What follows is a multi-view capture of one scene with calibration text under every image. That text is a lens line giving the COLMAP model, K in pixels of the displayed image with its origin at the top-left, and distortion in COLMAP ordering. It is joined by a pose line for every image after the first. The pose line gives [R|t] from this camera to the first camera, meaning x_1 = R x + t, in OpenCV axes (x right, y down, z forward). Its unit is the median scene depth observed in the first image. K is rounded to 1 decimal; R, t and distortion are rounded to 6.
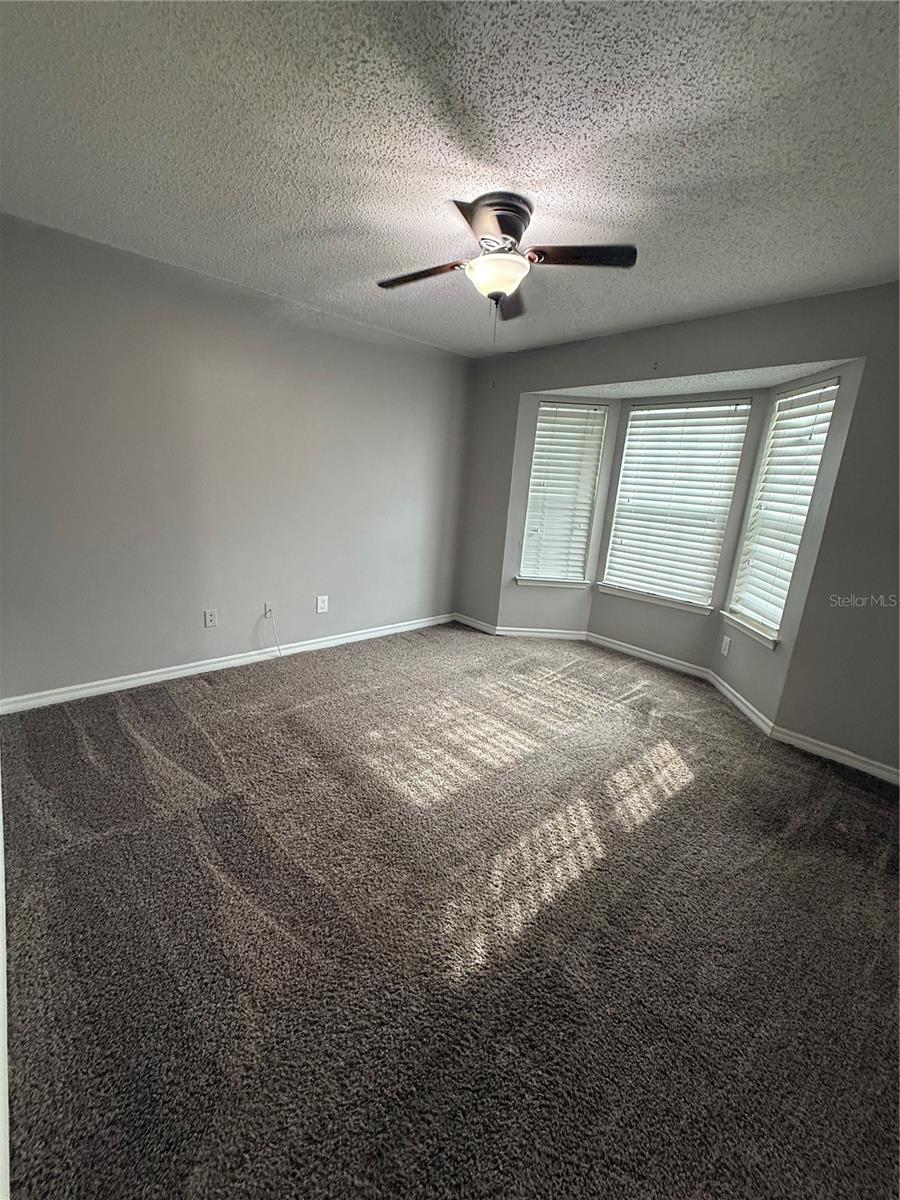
lens RADIAL K [[476.3, 0, 450.7], [0, 476.3, 596.6], [0, 0, 1]] dist [-0.000442, 0.000569]
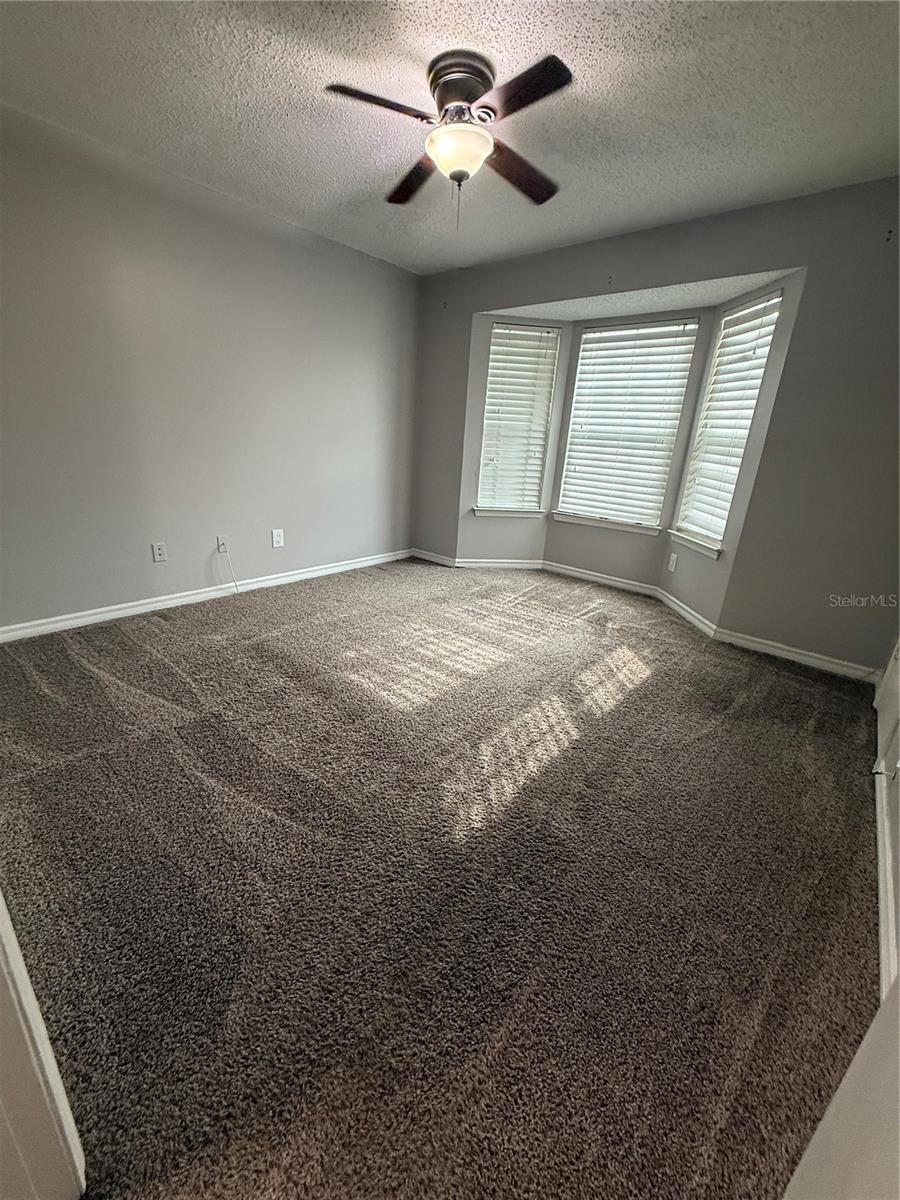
lens RADIAL K [[475.7, 0, 450.7], [0, 475.7, 596.5], [0, 0, 1]] dist [0.000682, 0.000155]
pose [[0.992946, -0.047215, 0.108759, -0.036223], [0.037153, 0.994996, 0.092754, 0.063762], [-0.112595, -0.088059, 0.989731, -0.004203]]
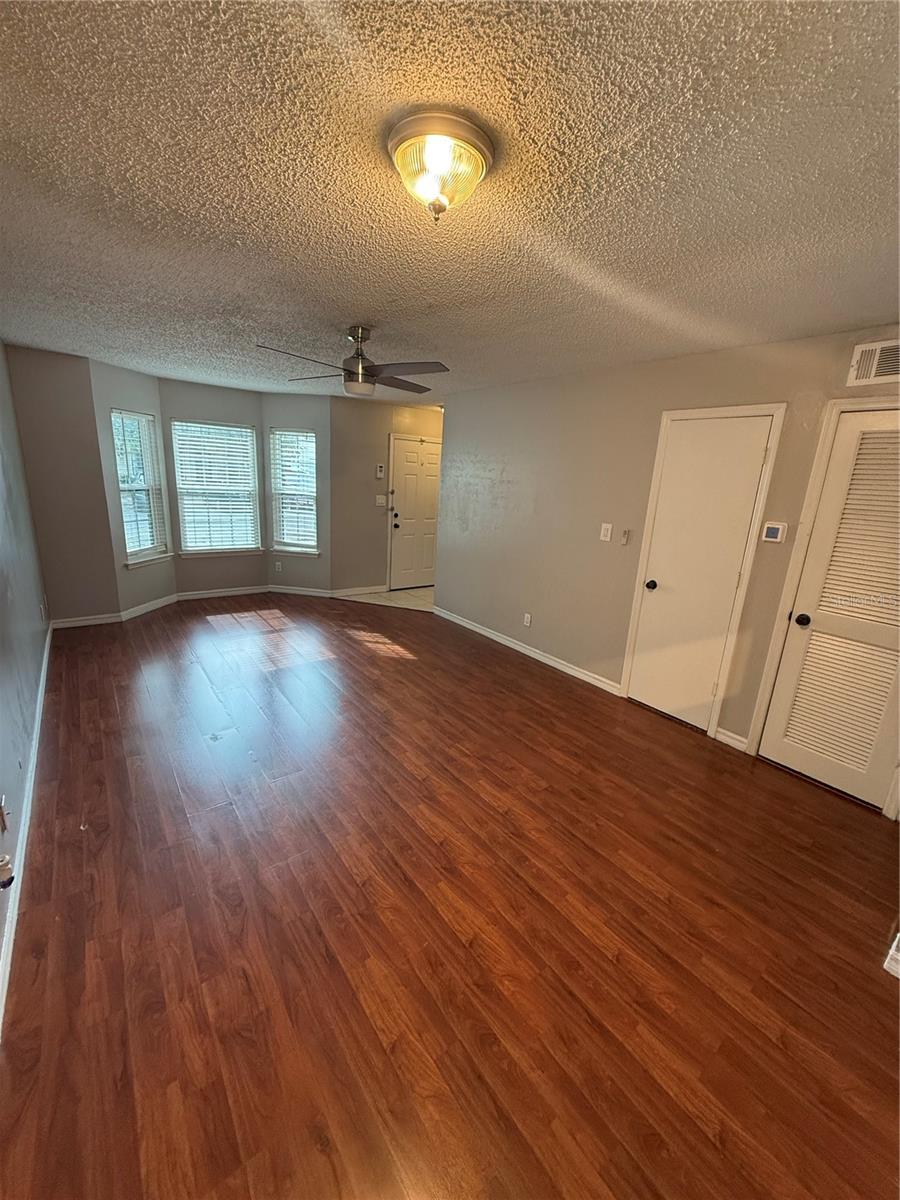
lens RADIAL K [[476.3, 0, 450.7], [0, 476.3, 596.6], [0, 0, 1]] dist [-0.000442, 0.000569]
pose [[0.099643, -0.309250, 0.945746, -1.105270], [0.188012, 0.939206, 0.287303, -0.183867], [-0.977099, 0.149184, 0.151728, 0.124804]]
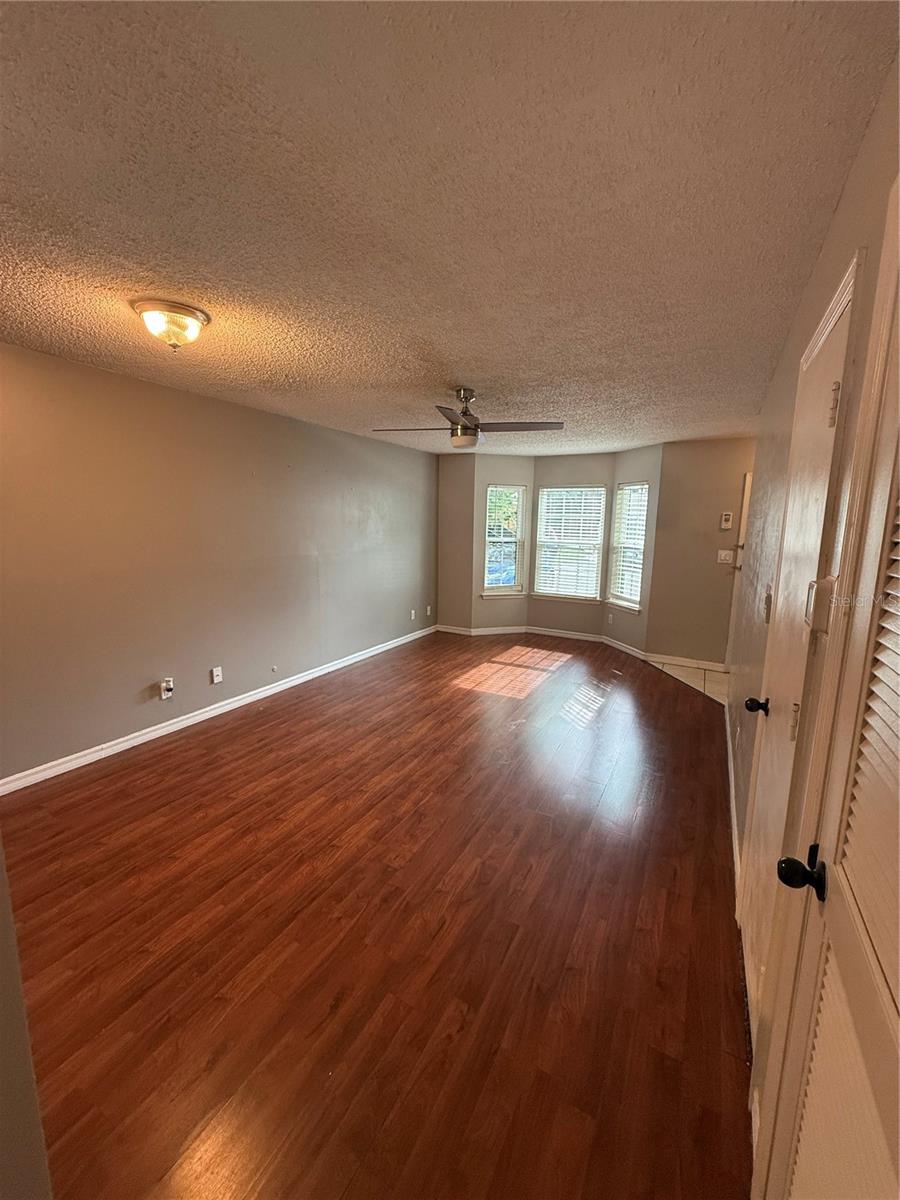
lens RADIAL K [[479.8, 0, 449.8], [0, 479.8, 590.8], [0, 0, 1]] dist [0.000548, 0.000235]
pose [[0.947362, -0.097597, 0.304925, -0.539645], [0.121876, 0.990633, -0.061581, 0.039968], [-0.296059, 0.095502, 0.950383, -0.538036]]
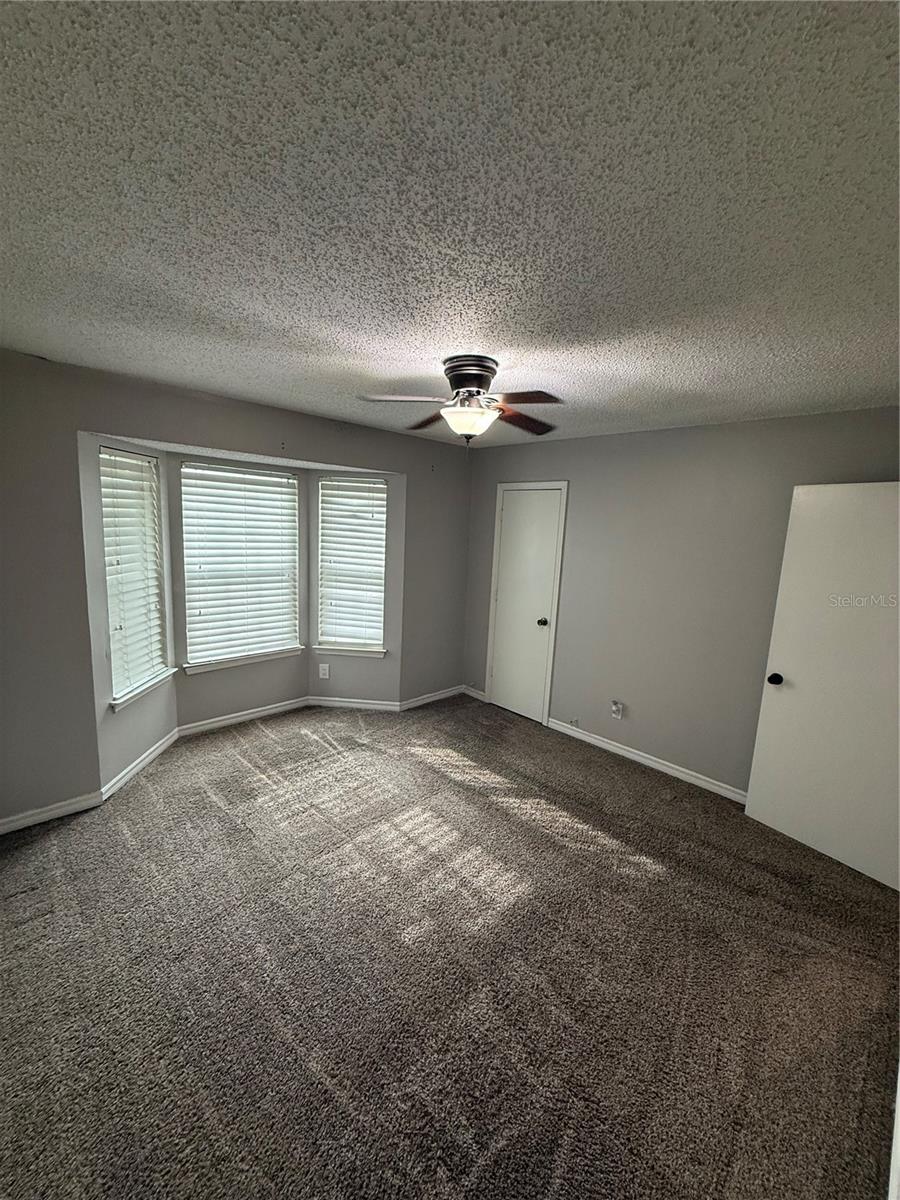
lens RADIAL K [[475.1, 0, 451.3], [0, 475.1, 596.4], [0, 0, 1]] dist [-0.000724, 0.000304]
pose [[-0.023236, -0.220121, 0.975196, -0.616626], [0.191077, 0.956499, 0.220453, -0.303399], [-0.981300, 0.191460, 0.019835, 0.632143]]
